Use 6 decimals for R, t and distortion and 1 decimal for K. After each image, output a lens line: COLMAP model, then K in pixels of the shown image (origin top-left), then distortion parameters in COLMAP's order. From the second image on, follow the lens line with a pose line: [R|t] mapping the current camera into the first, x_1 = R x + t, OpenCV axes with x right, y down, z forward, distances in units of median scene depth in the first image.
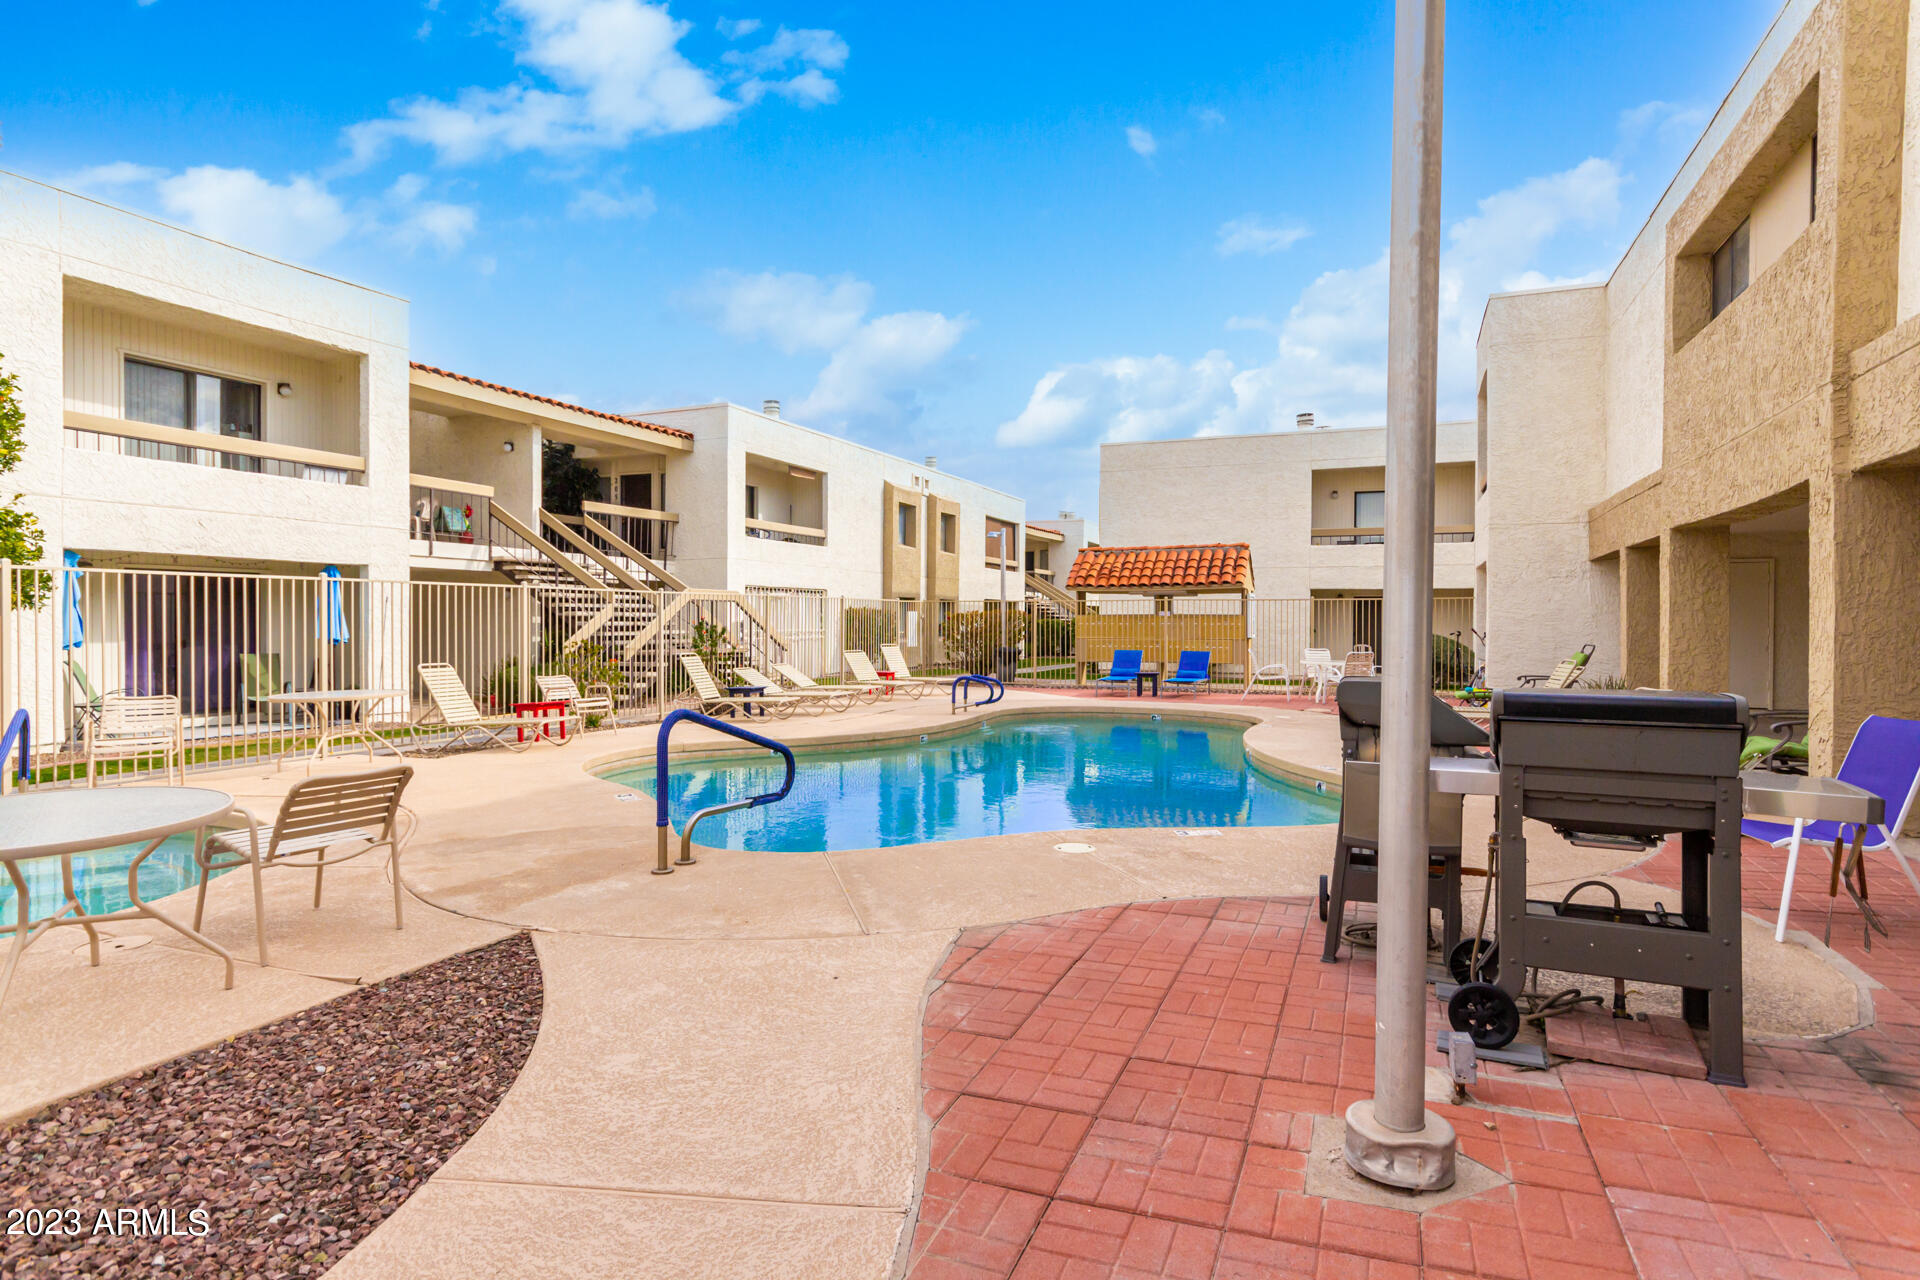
lens RADIAL K [[1014.9, 0, 967.6], [0, 1014.9, 636.6], [0, 0, 1]] dist [0.001576, -0.000373]
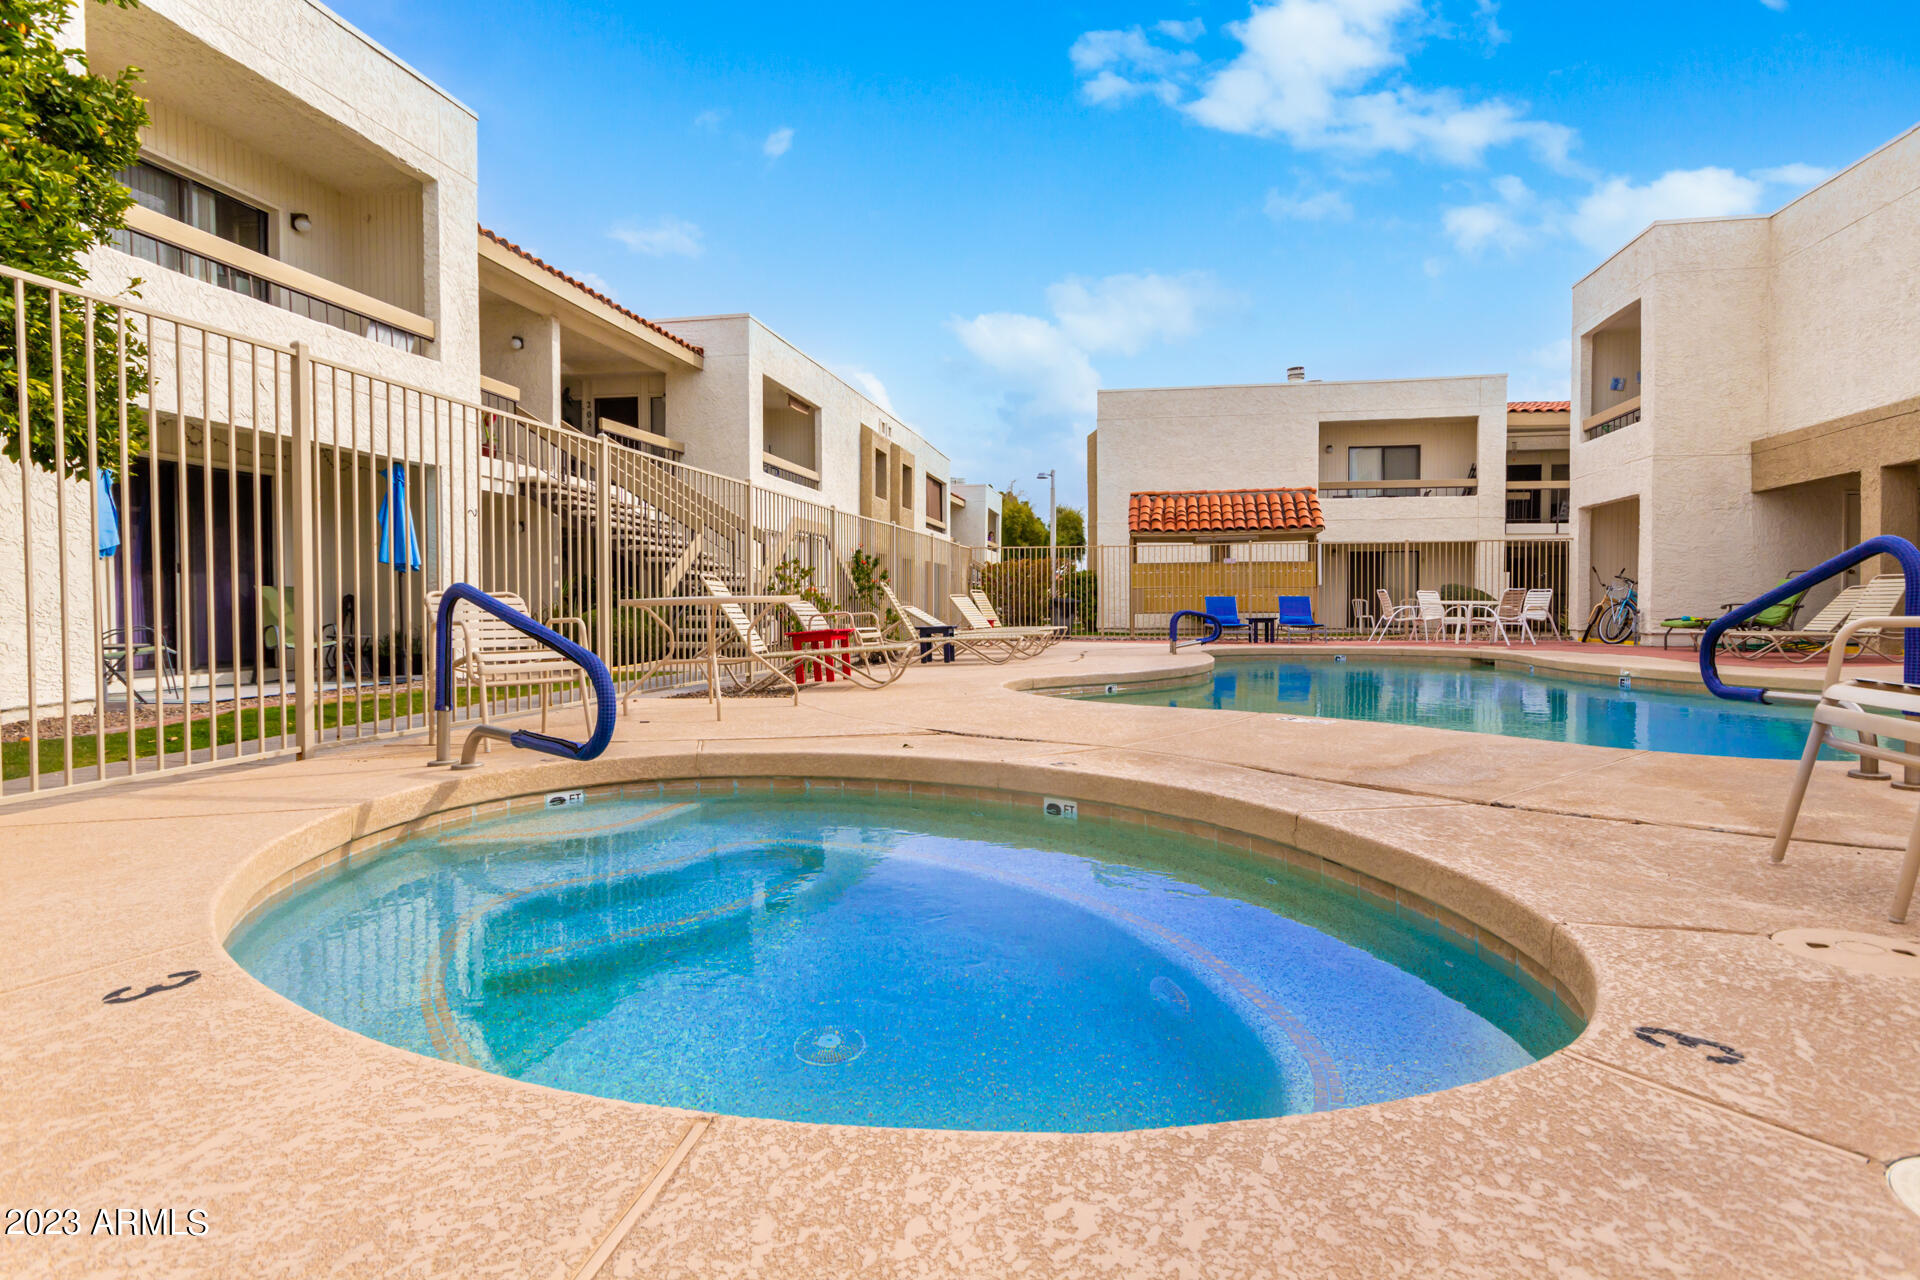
lens RADIAL K [[1014.9, 0, 967.6], [0, 1014.9, 636.6], [0, 0, 1]] dist [0.001576, -0.000373]
pose [[0.976462, -0.012969, 0.215299, -0.282793], [0.009845, 0.999830, 0.015573, 0.035111], [-0.215464, -0.013087, 0.976424, 0.142060]]
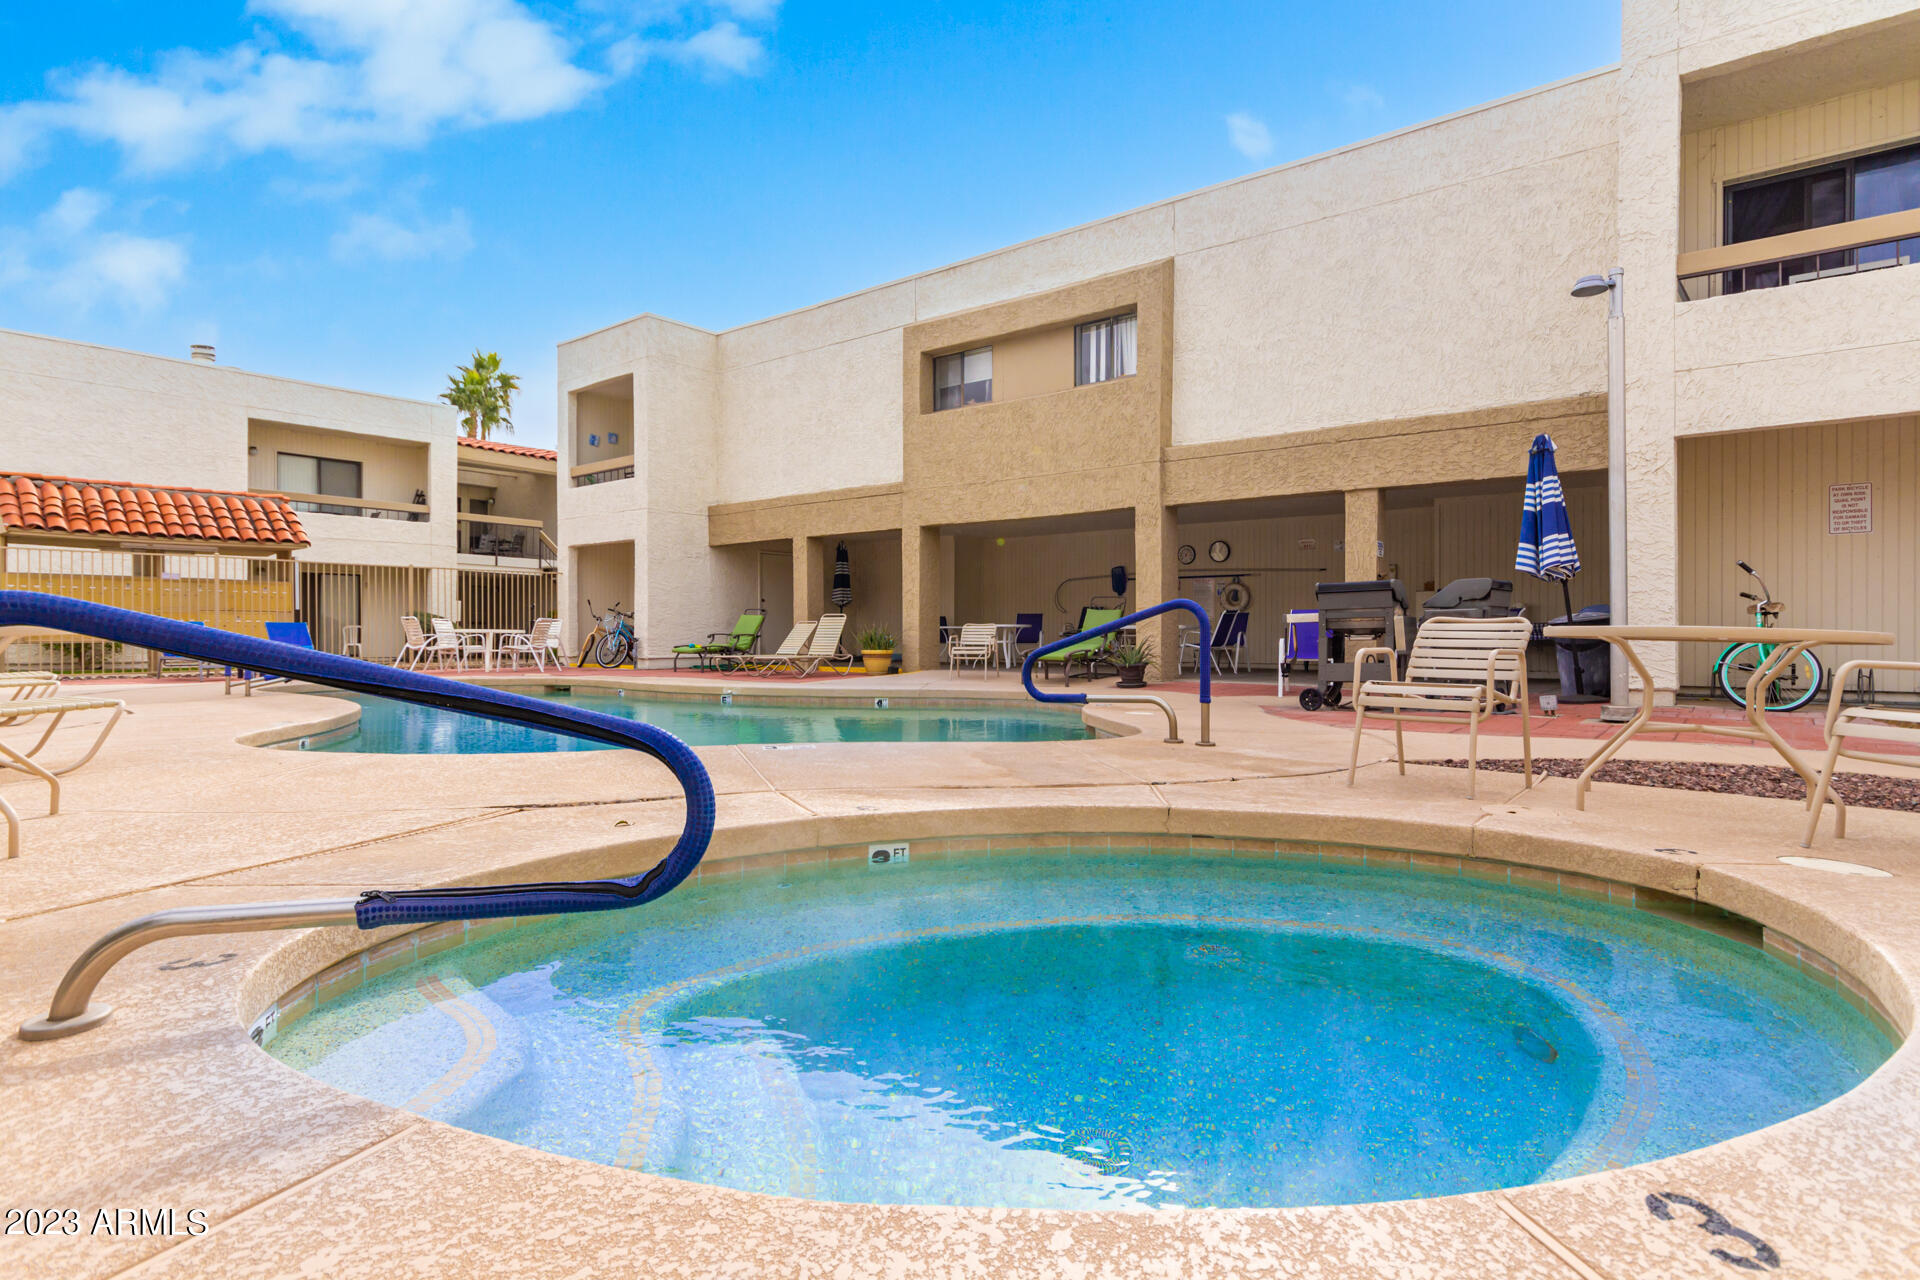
lens RADIAL K [[1003.4, 0, 962.0], [0, 1003.4, 638.1], [0, 0, 1]] dist [0.005265, 0.000489]
pose [[0.285727, -0.009043, 0.958268, -0.396991], [0.013022, 0.999900, 0.005553, 0.030277], [-0.958223, 0.010892, 0.285816, 0.258798]]
